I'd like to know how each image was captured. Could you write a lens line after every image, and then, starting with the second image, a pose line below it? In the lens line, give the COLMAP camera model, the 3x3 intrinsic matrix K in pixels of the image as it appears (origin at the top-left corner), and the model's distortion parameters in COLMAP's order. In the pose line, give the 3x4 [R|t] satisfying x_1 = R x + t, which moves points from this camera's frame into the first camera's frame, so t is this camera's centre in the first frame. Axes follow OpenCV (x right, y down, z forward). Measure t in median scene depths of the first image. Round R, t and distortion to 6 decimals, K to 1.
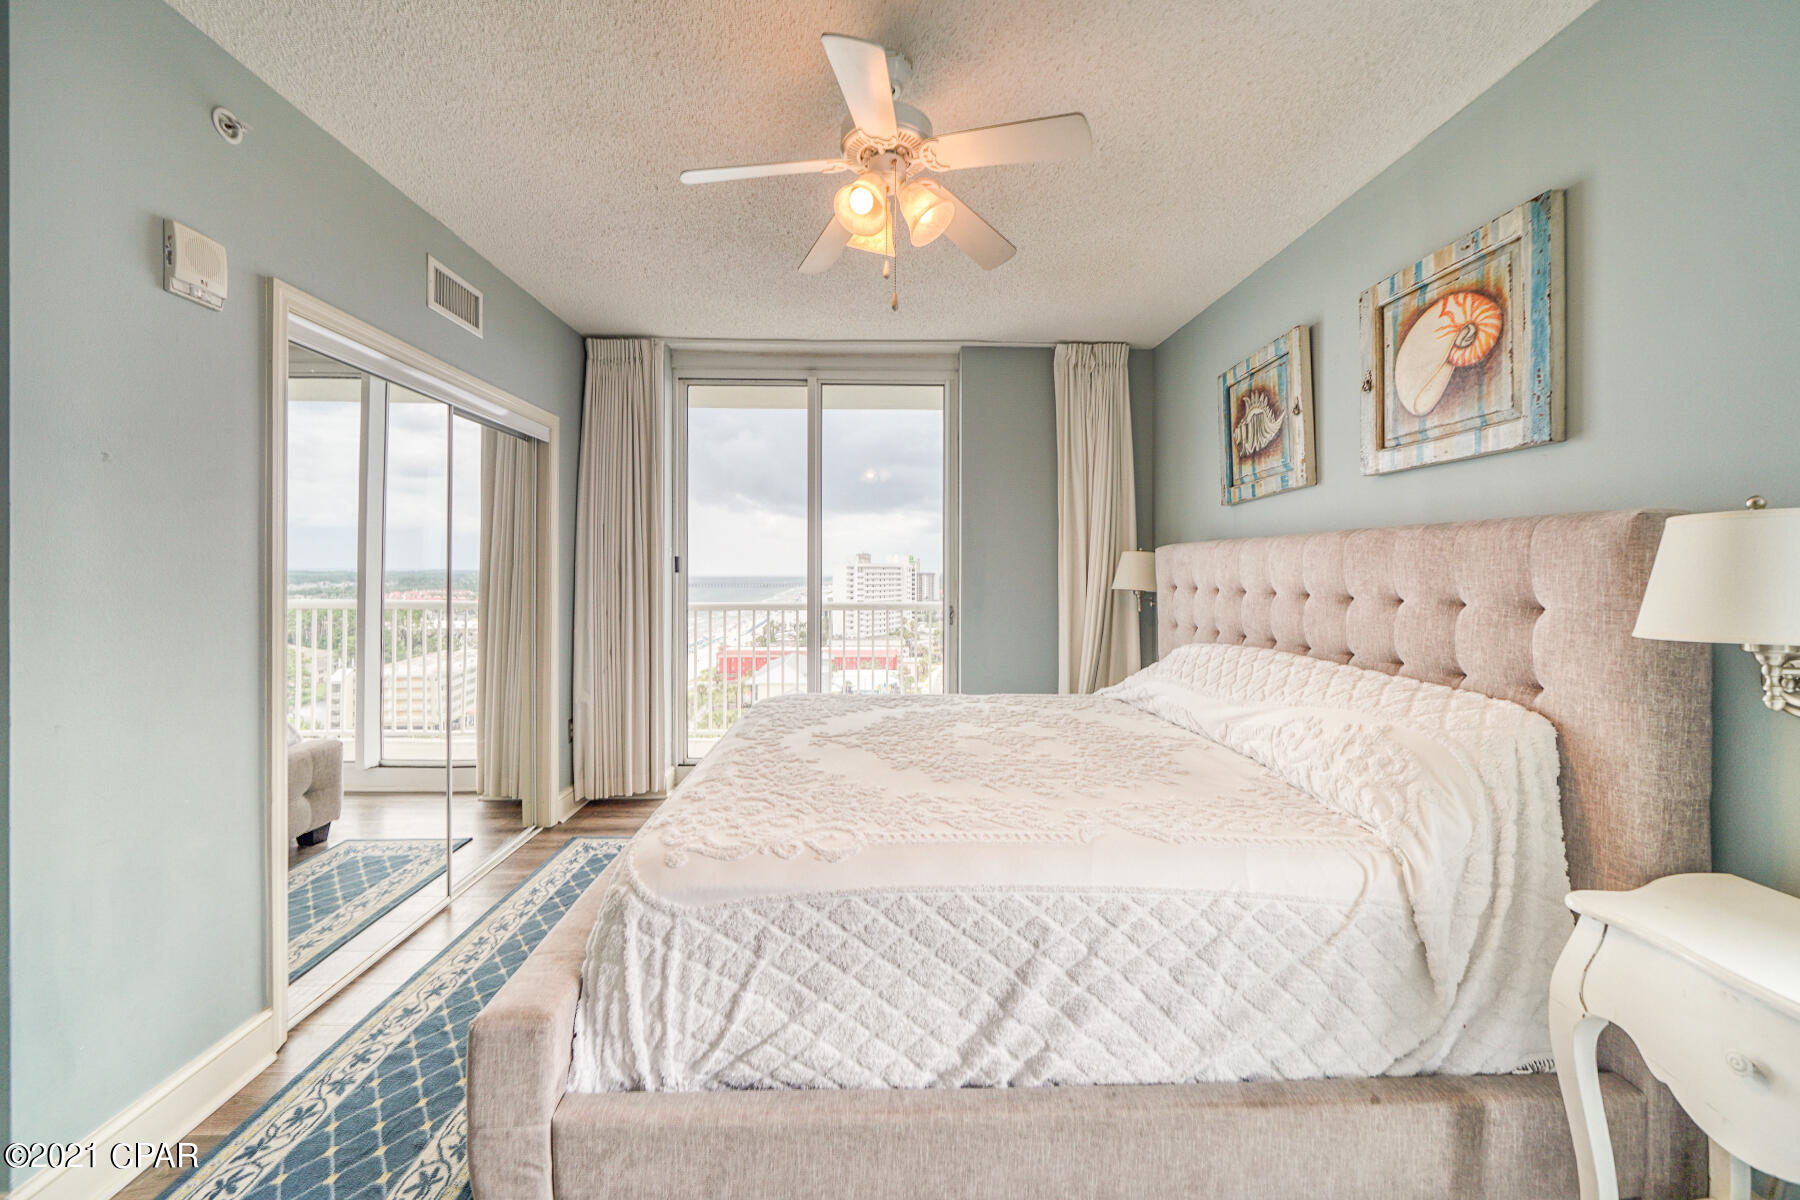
lens RADIAL K [[668.5, 0, 882.2], [0, 668.5, 568.9], [0, 0, 1]] dist [-0.000590, -0.000053]
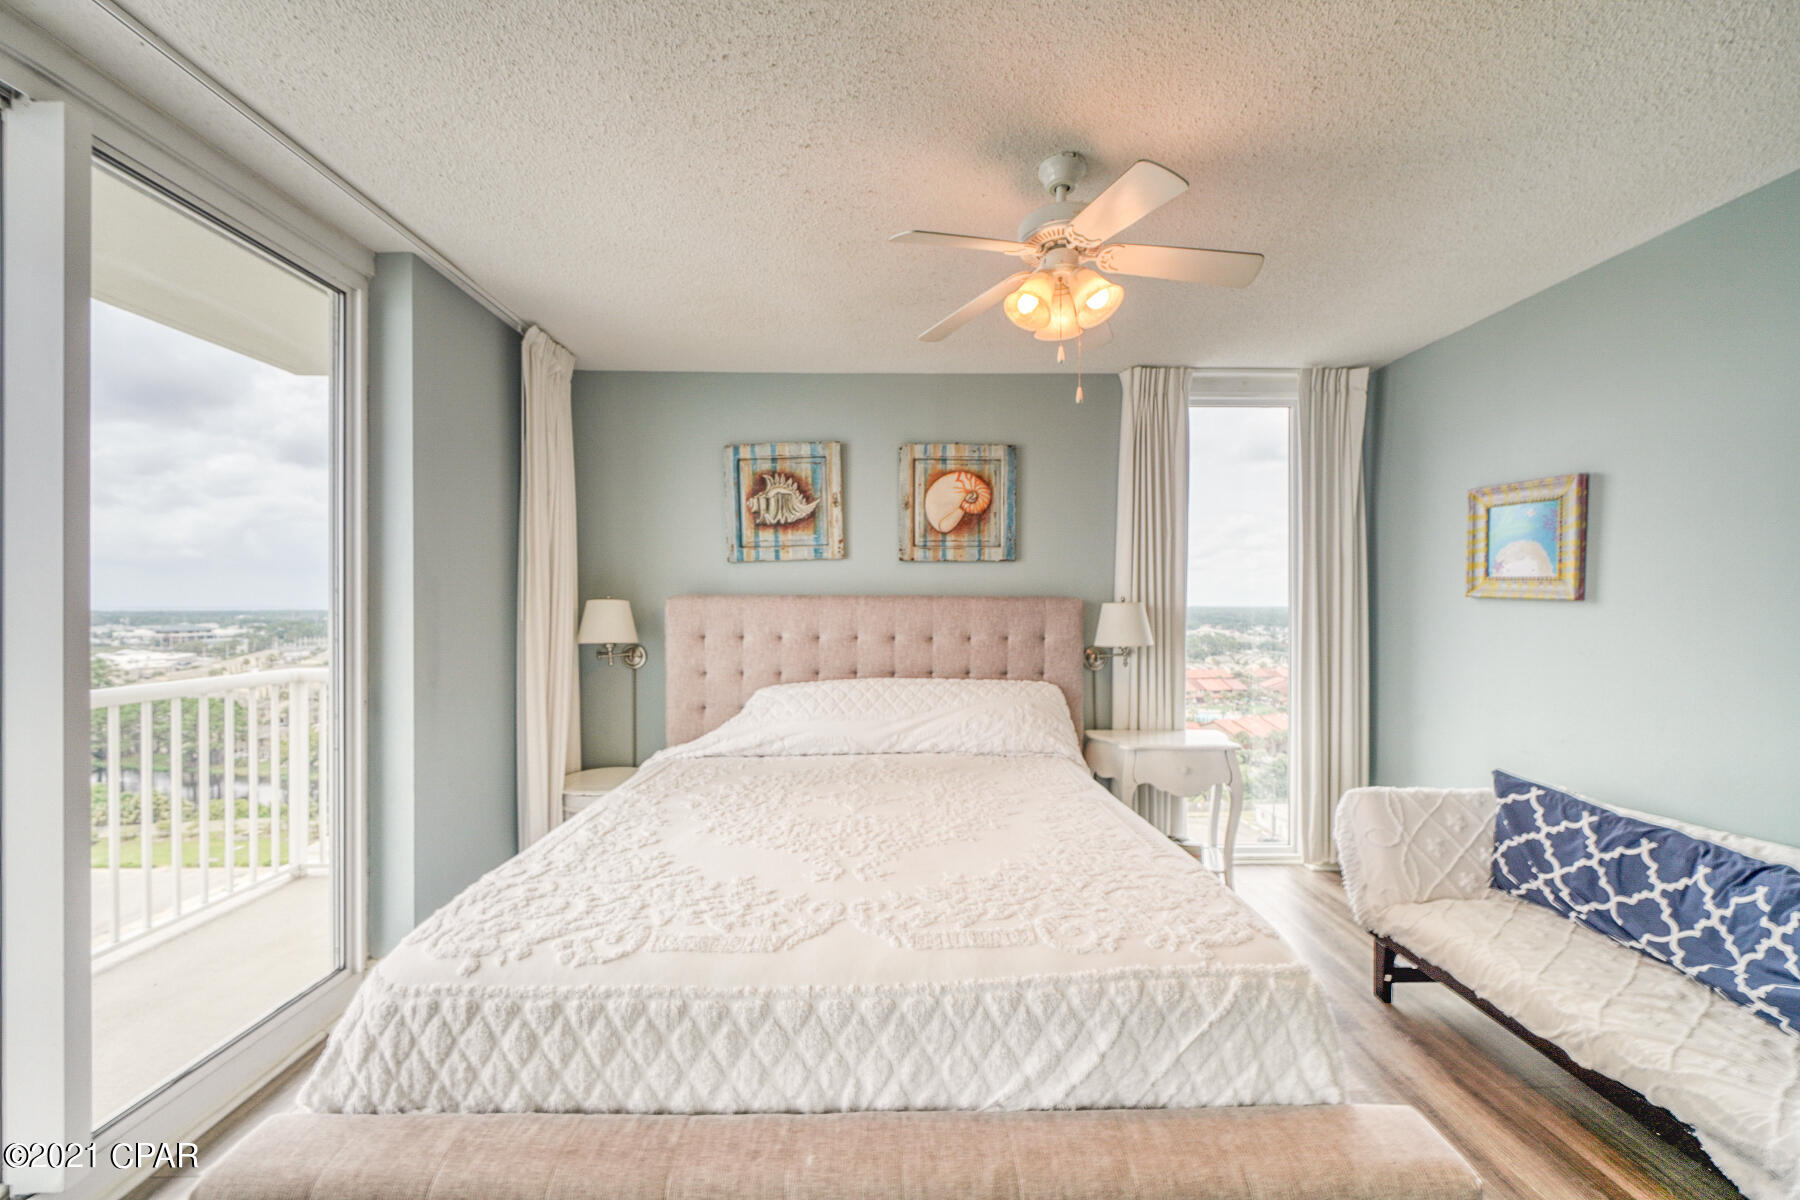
lens RADIAL K [[661.0, 0, 892.3], [0, 661.0, 604.8], [0, 0, 1]] dist [-0.000232, -0.000062]
pose [[0.001565, -0.004483, 0.999989, -0.878365], [-0.003869, 0.999982, 0.004489, -0.043295], [-0.999991, -0.003876, 0.001548, 1.063835]]
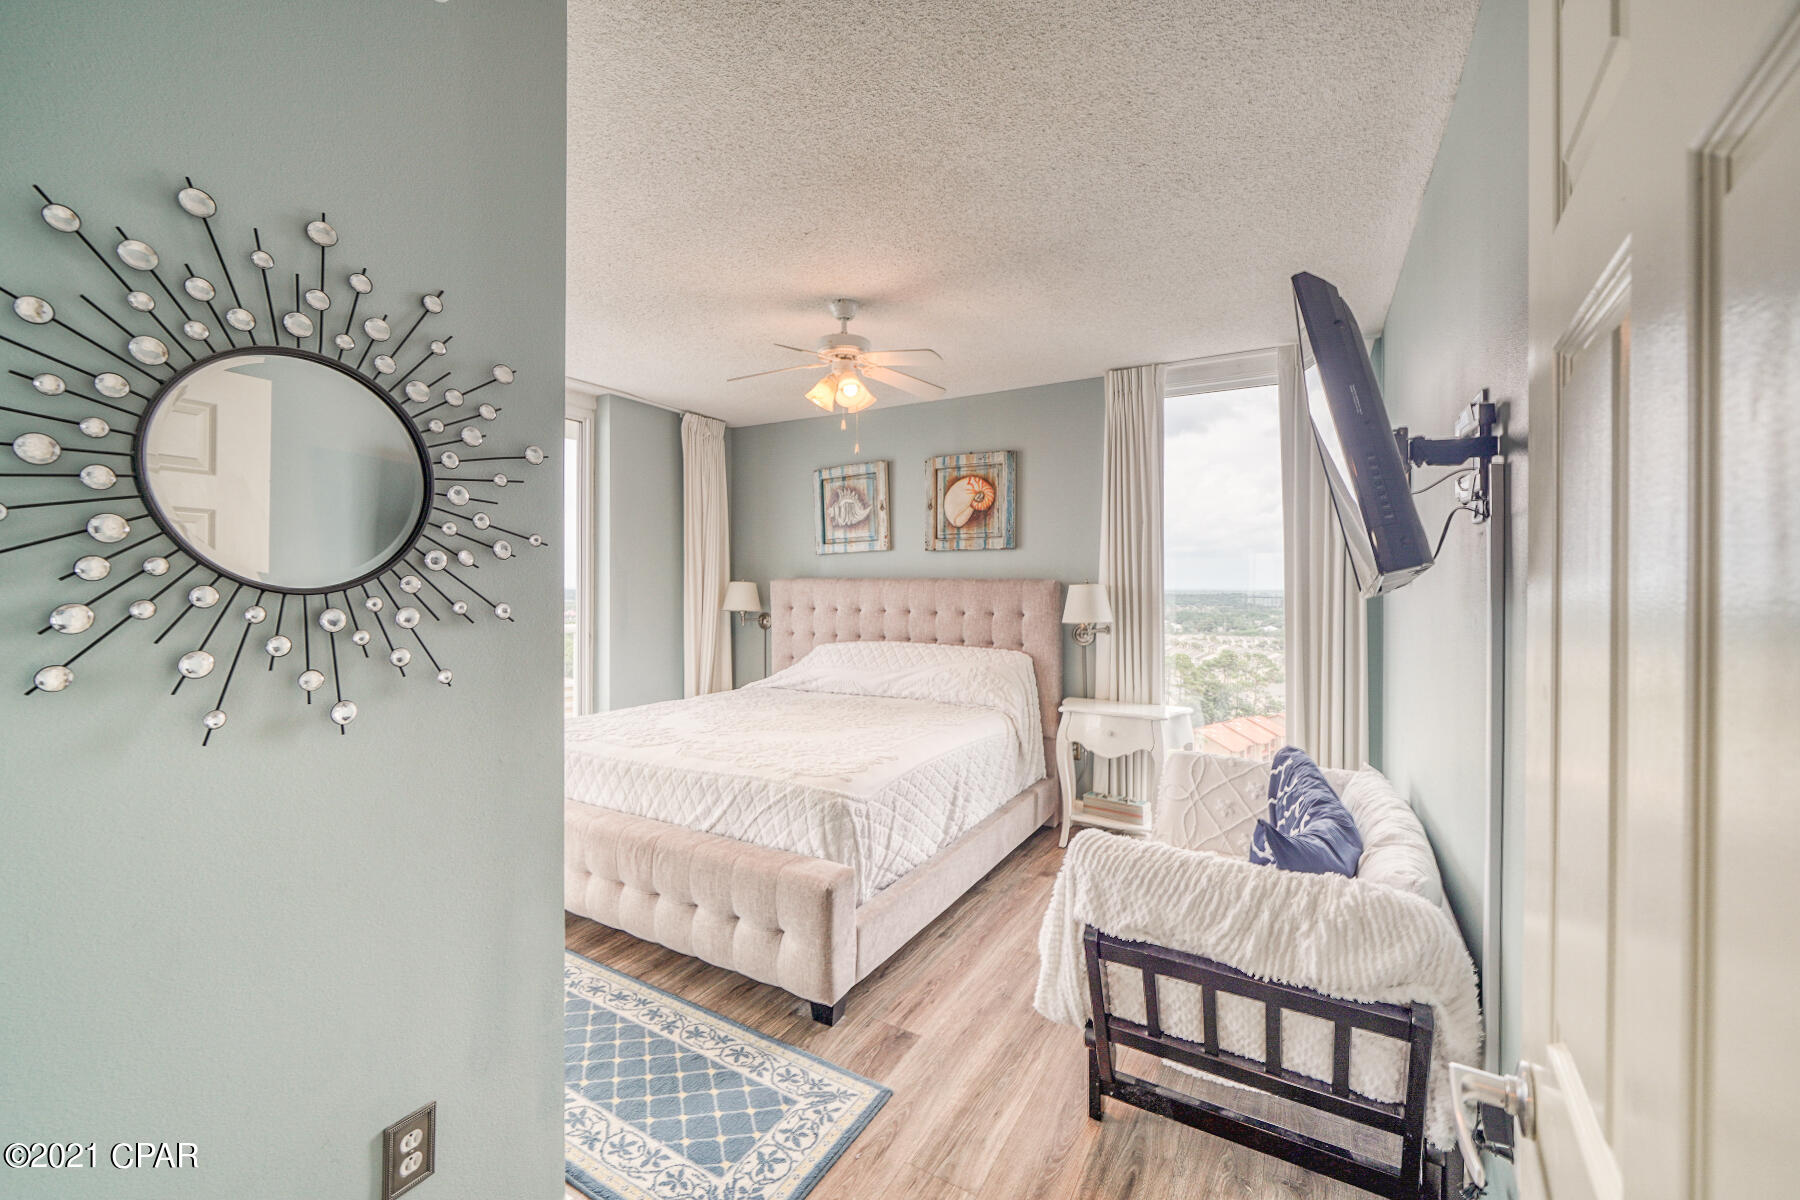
lens RADIAL K [[731.3, 0, 894.4], [0, 731.3, 586.5], [0, 0, 1]] dist [-0.000284, 0.000030]
pose [[0.517421, -0.004219, 0.855721, -1.245374], [-0.004303, 0.999962, 0.007532, -0.050335], [-0.855720, -0.007579, 0.517383, -0.046408]]
